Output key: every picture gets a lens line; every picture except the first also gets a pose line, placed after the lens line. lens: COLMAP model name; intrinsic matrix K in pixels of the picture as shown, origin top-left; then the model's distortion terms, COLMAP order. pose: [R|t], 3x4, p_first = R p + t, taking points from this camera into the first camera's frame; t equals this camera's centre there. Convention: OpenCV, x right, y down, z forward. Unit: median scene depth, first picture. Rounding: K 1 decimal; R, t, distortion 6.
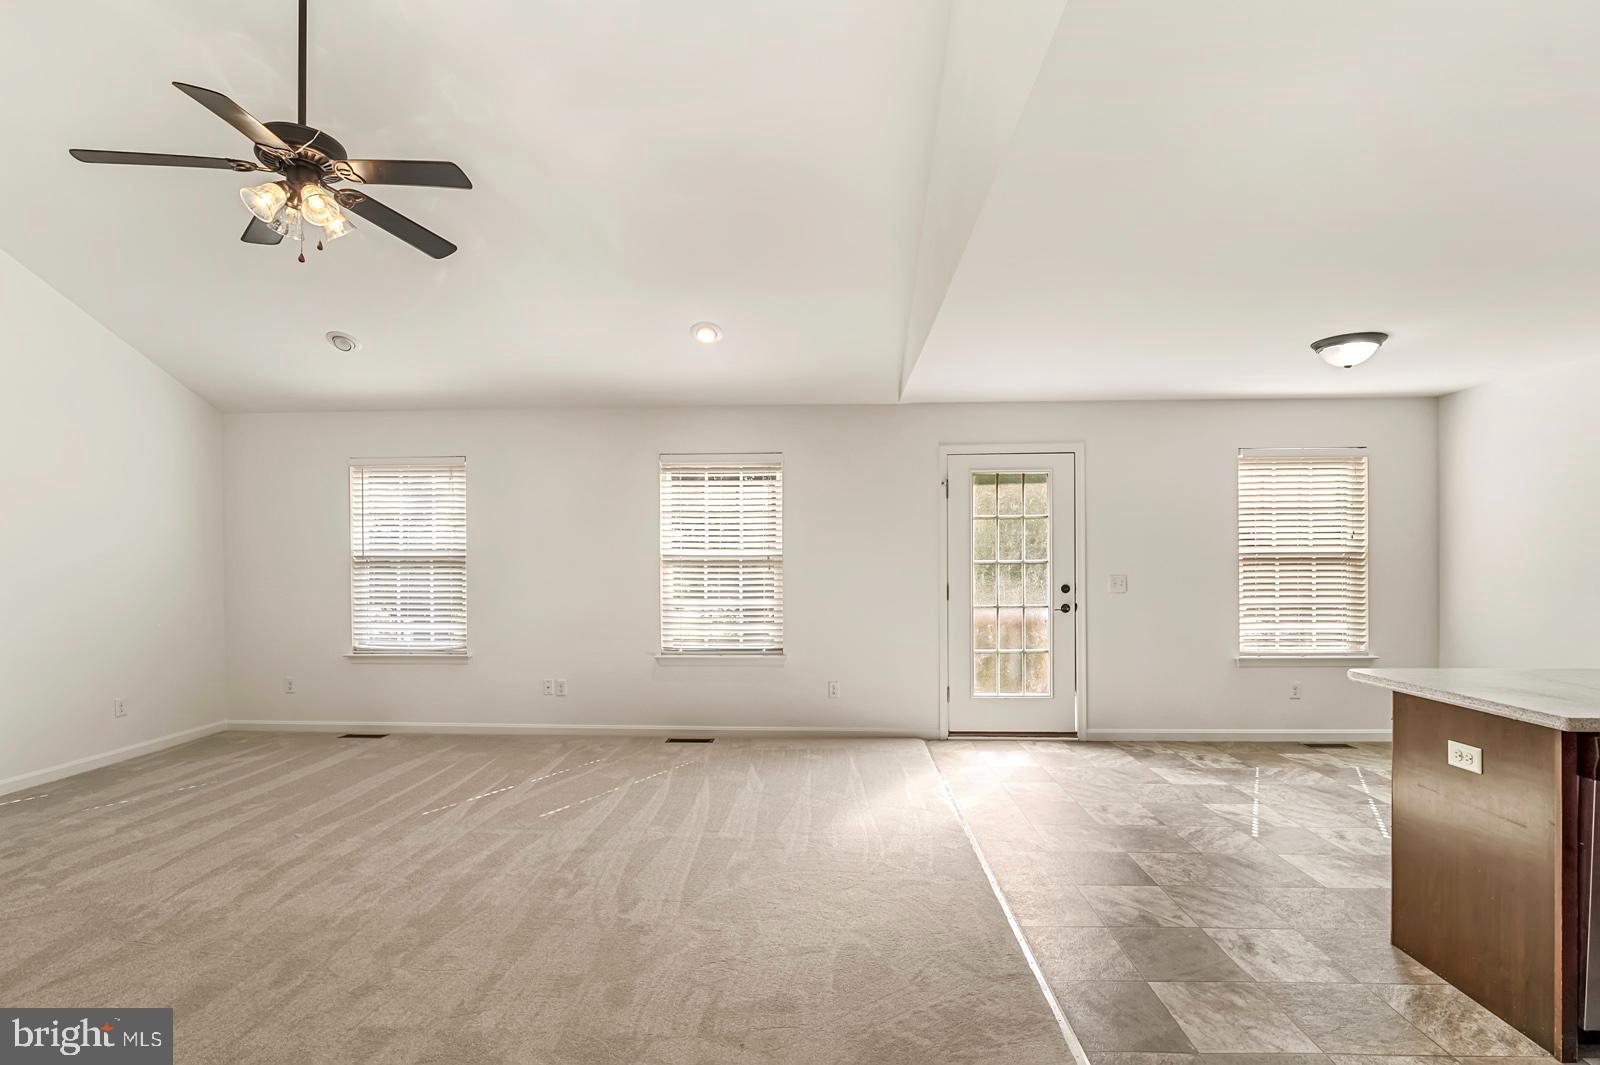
lens RADIAL K [[740.5, 0, 804.7], [0, 740.5, 544.4], [0, 0, 1]] dist [-0.016893, 0.000153]
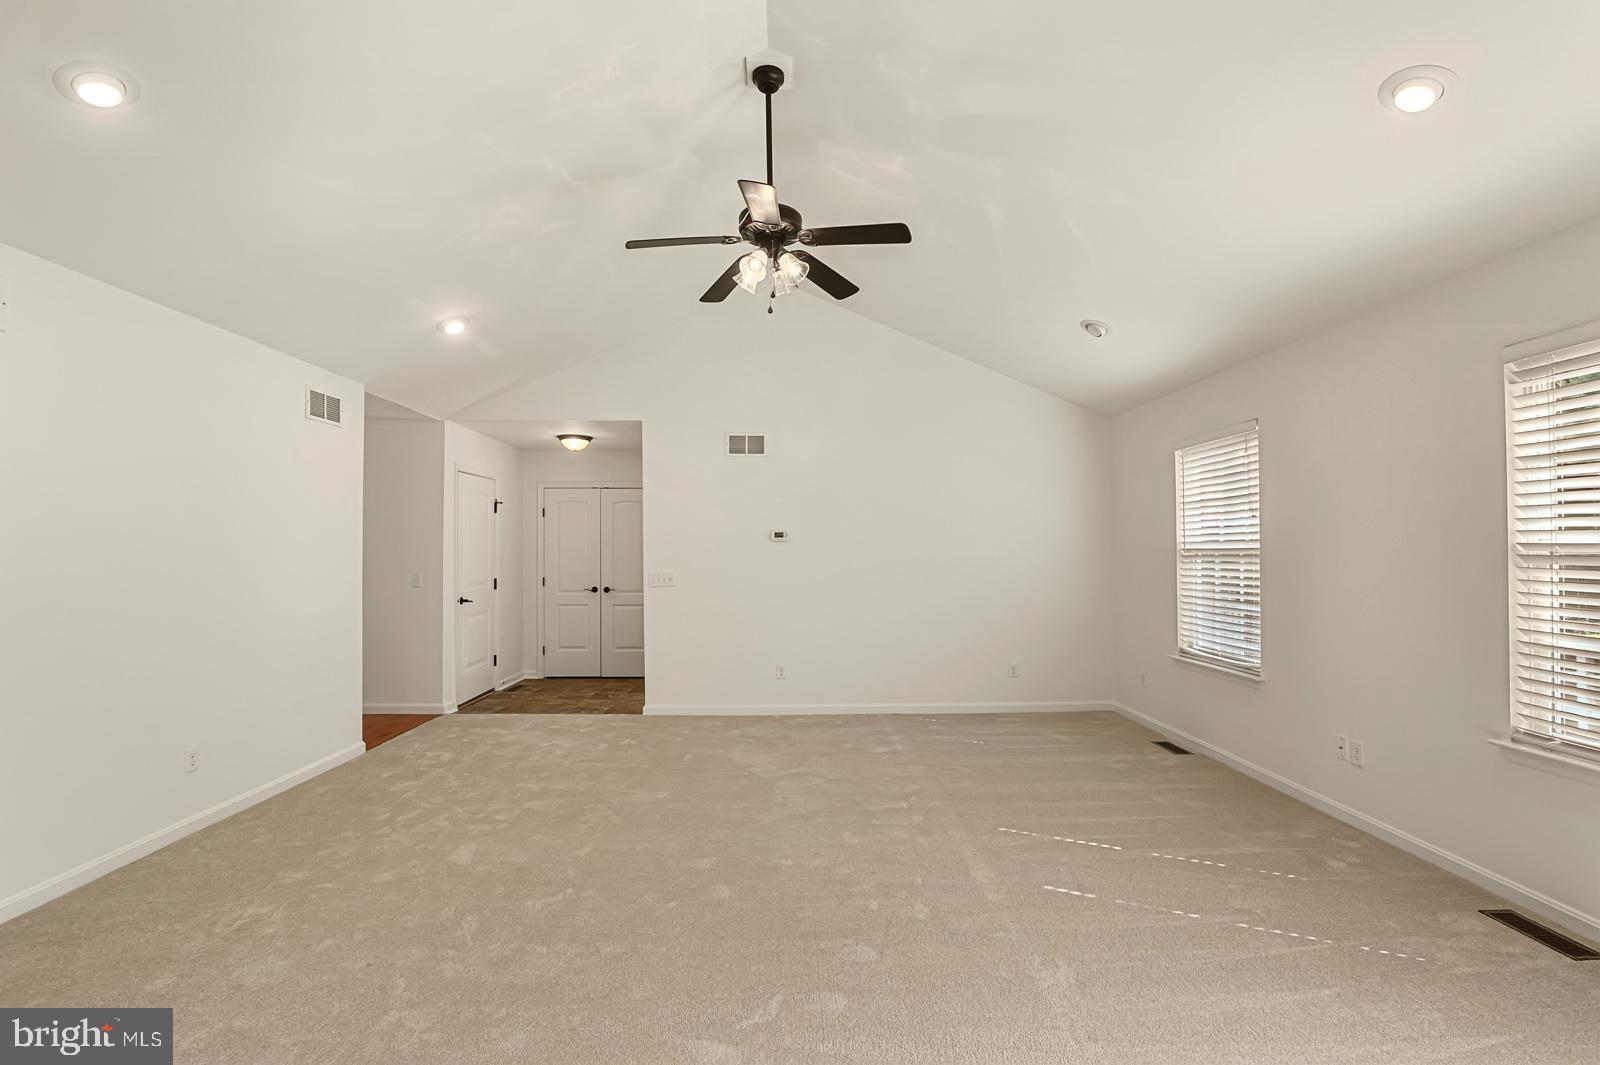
lens RADIAL K [[740.5, 0, 800.7], [0, 740.5, 546.4], [0, 0, 1]] dist [-0.016893, 0.000153]
pose [[0.055551, -0.008466, -0.998420, 0.275771], [0.023464, 0.999699, -0.007171, 0.008030], [0.998180, -0.023029, 0.055733, 0.486203]]
